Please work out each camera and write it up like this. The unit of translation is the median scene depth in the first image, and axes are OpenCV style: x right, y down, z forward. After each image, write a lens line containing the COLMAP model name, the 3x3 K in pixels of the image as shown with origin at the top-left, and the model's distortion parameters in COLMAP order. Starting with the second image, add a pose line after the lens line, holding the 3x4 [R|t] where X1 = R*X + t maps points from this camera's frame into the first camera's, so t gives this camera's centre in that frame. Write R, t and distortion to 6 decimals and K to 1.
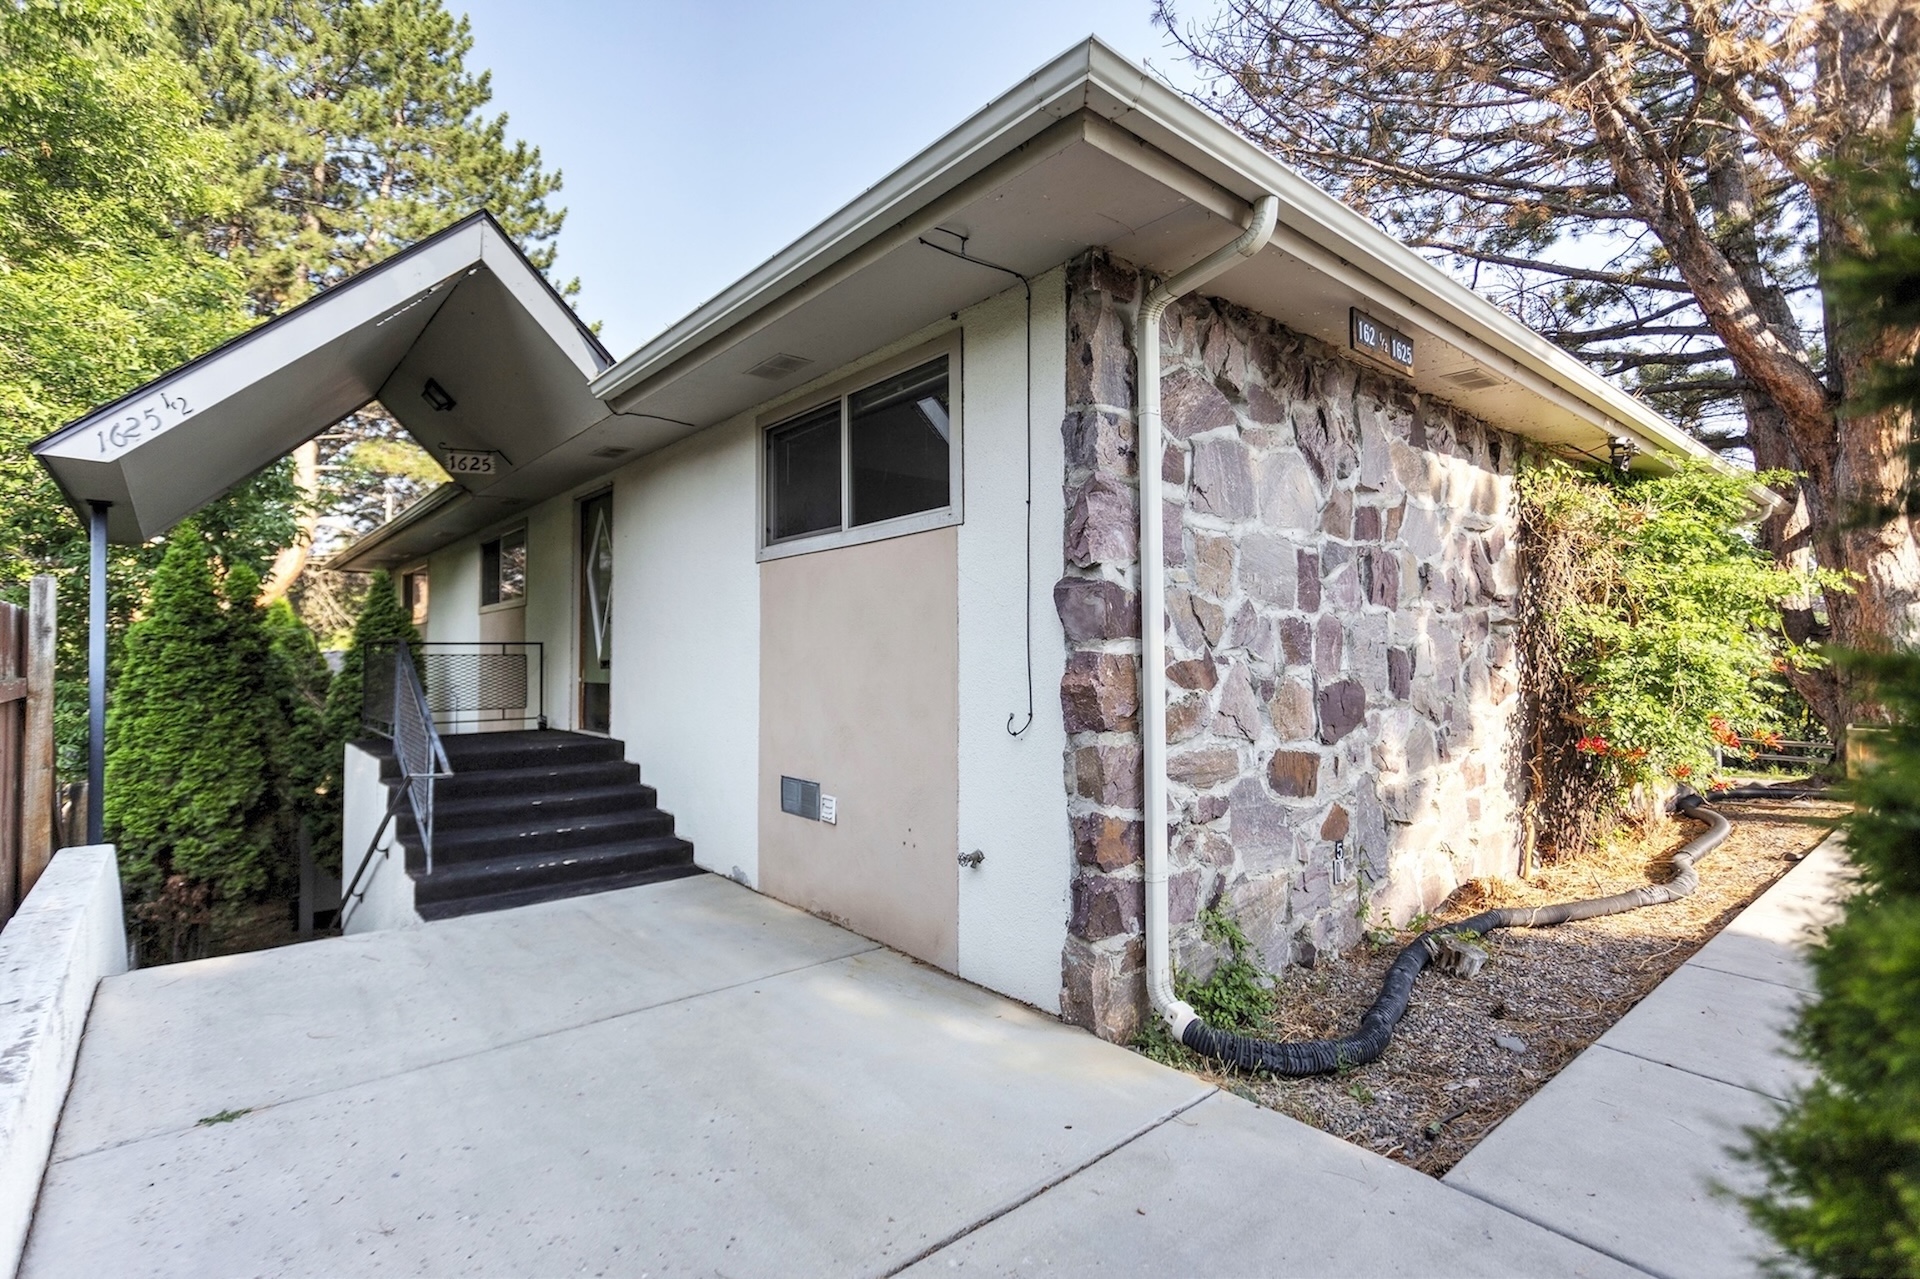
lens RADIAL K [[925.2, 0, 962.2], [0, 925.2, 637.2], [0, 0, 1]] dist [0.001311, 0.000496]
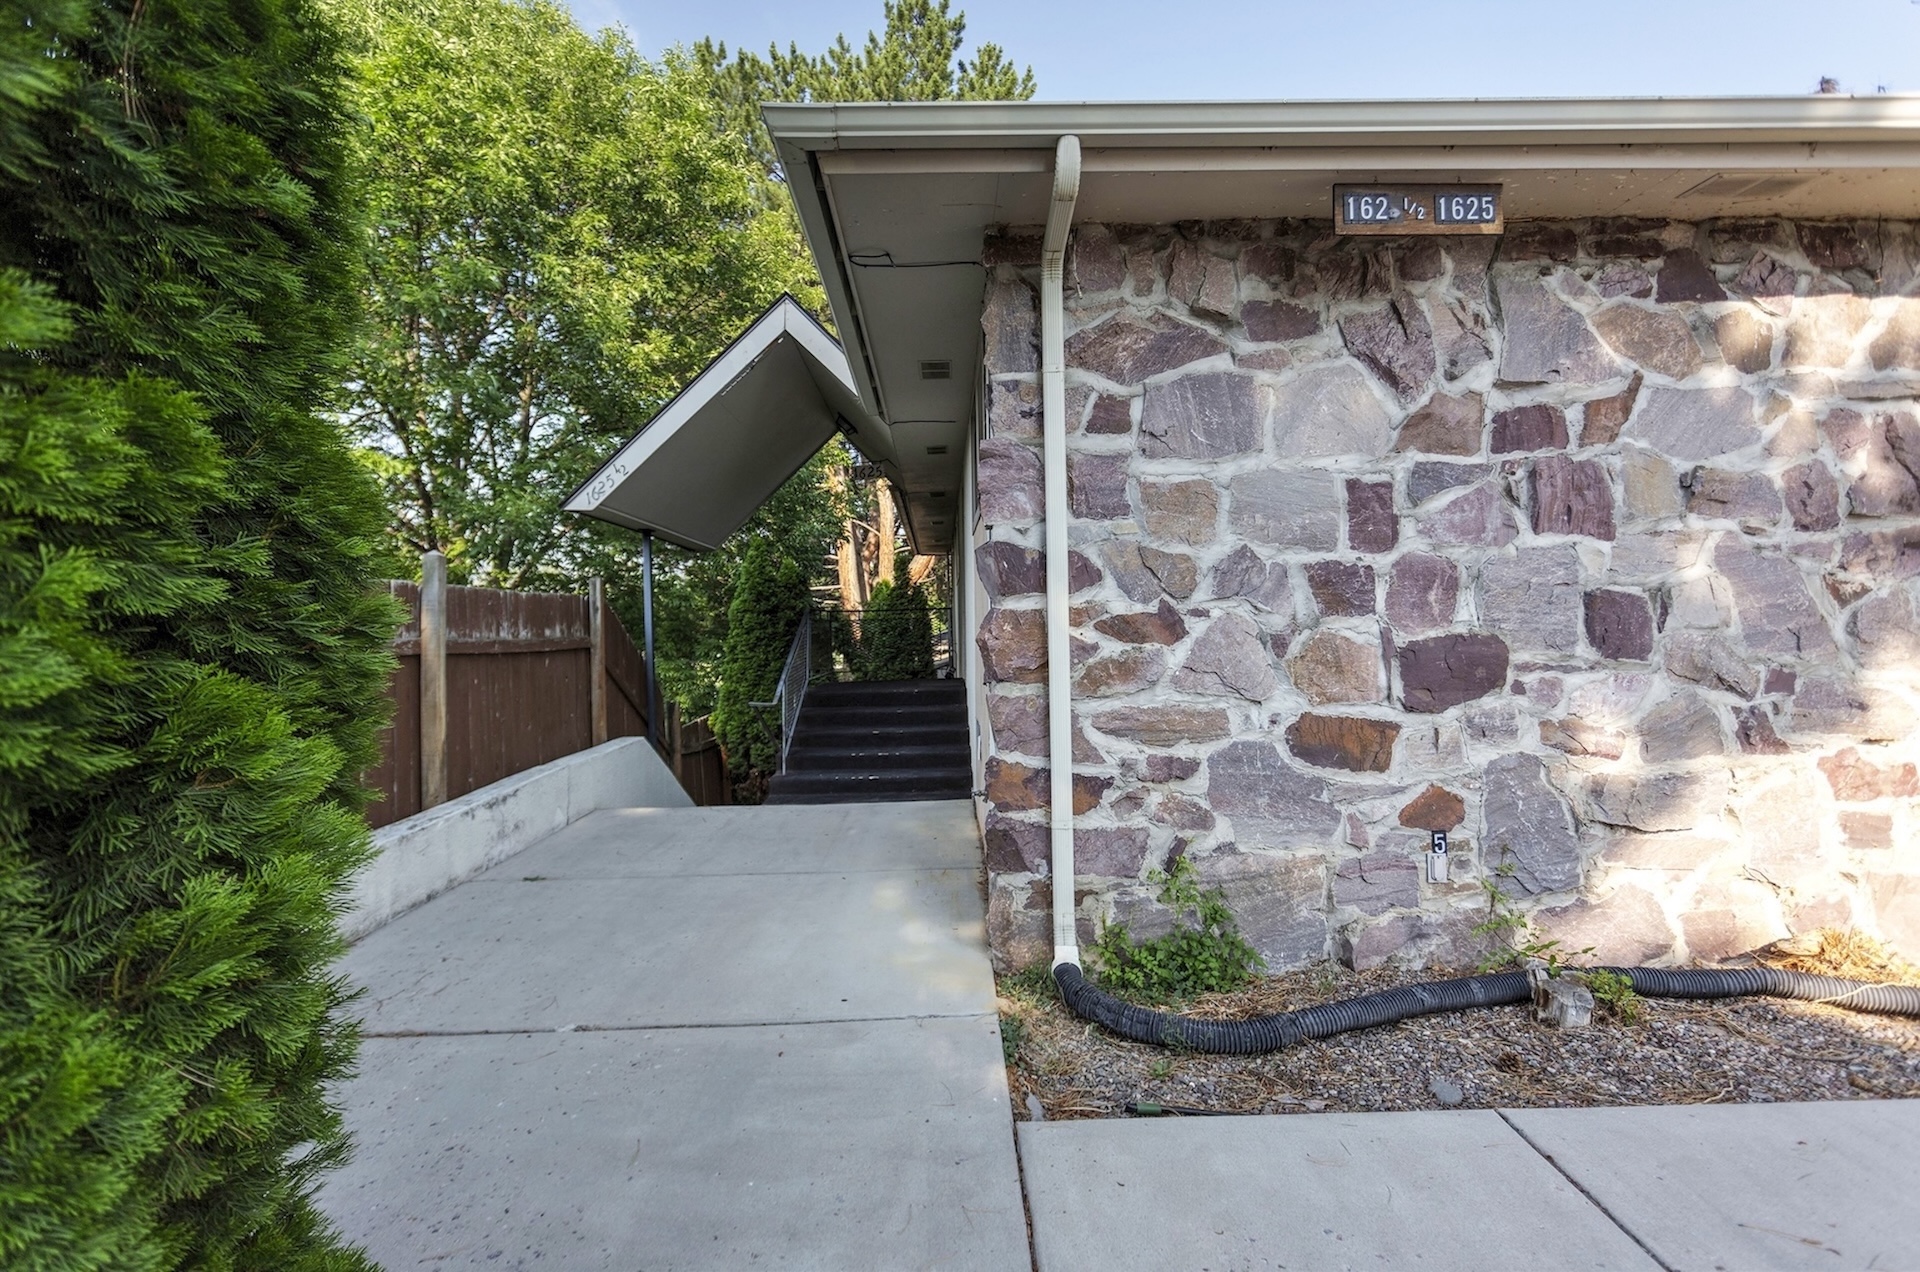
lens RADIAL K [[925.2, 0, 952.3], [0, 925.2, 637.1], [0, 0, 1]] dist [0.001311, 0.000496]
pose [[0.760907, -0.003545, -0.648852, 0.693031], [0.031290, 0.999022, 0.031235, 0.012530], [0.648106, -0.044070, 0.760274, 0.127406]]
